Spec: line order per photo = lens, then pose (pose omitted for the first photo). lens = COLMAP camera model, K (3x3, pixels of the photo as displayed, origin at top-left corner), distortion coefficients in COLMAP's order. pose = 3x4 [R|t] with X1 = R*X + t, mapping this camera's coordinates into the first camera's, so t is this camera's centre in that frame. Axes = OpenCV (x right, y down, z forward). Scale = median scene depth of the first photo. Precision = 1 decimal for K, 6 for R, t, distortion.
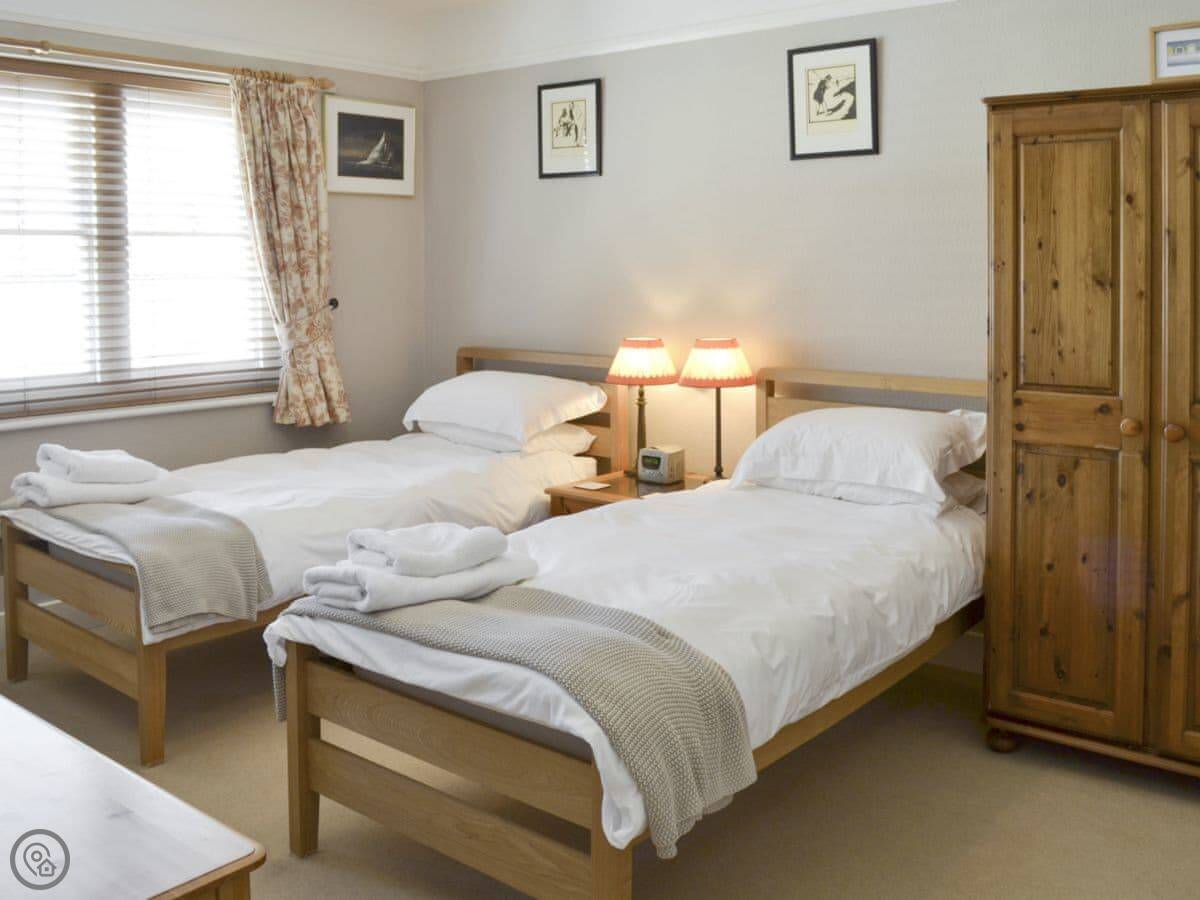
lens RADIAL K [[1134.0, 0, 600.6], [0, 1134.0, 448.9], [0, 0, 1]] dist [-0.092111, 0.000000]
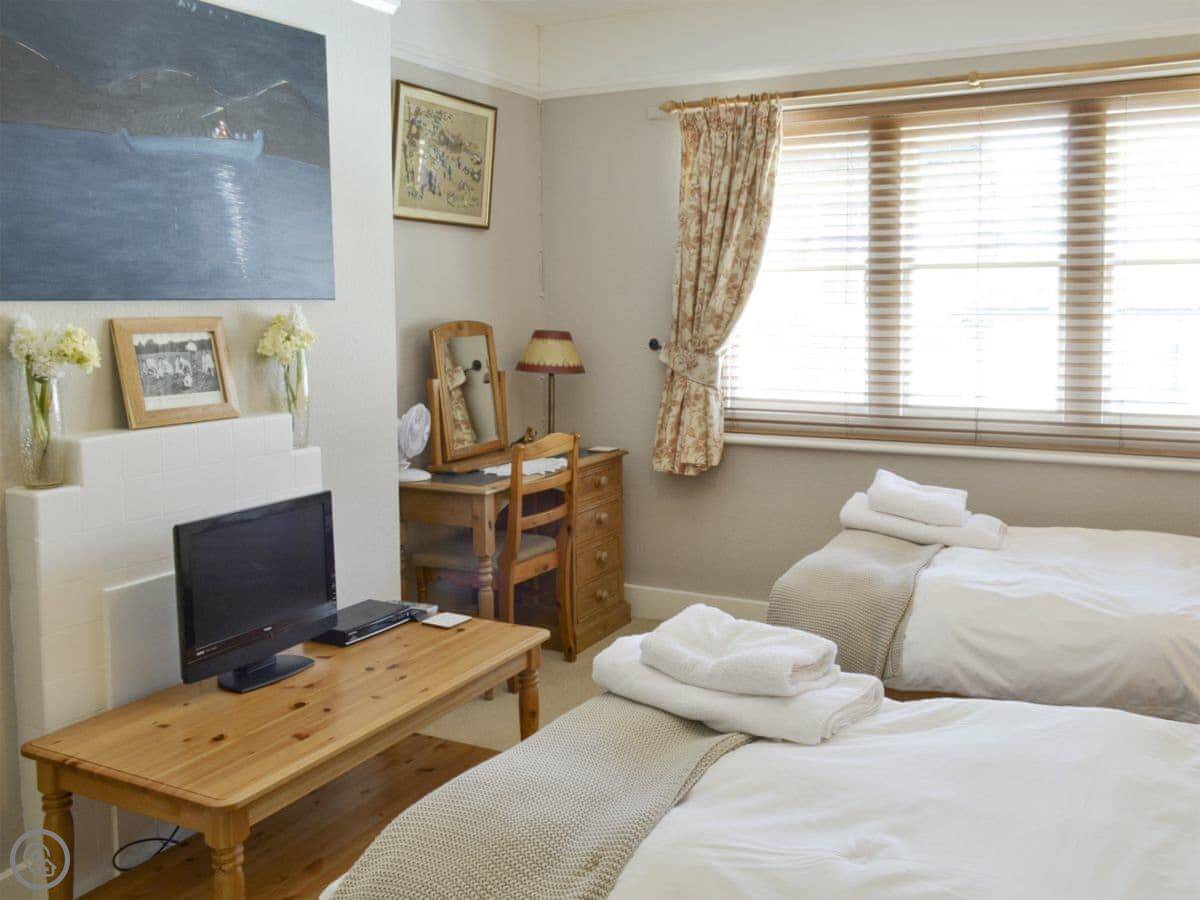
lens RADIAL K [[1052.5, 0, 599.6], [0, 1052.5, 449.2], [0, 0, 1]] dist [0.016121, 0.002941]
pose [[0.209281, 0.130654, -0.969088, 0.359445], [-0.151726, 0.983370, 0.099813, -0.071305], [0.966013, 0.126147, 0.225625, 0.444718]]
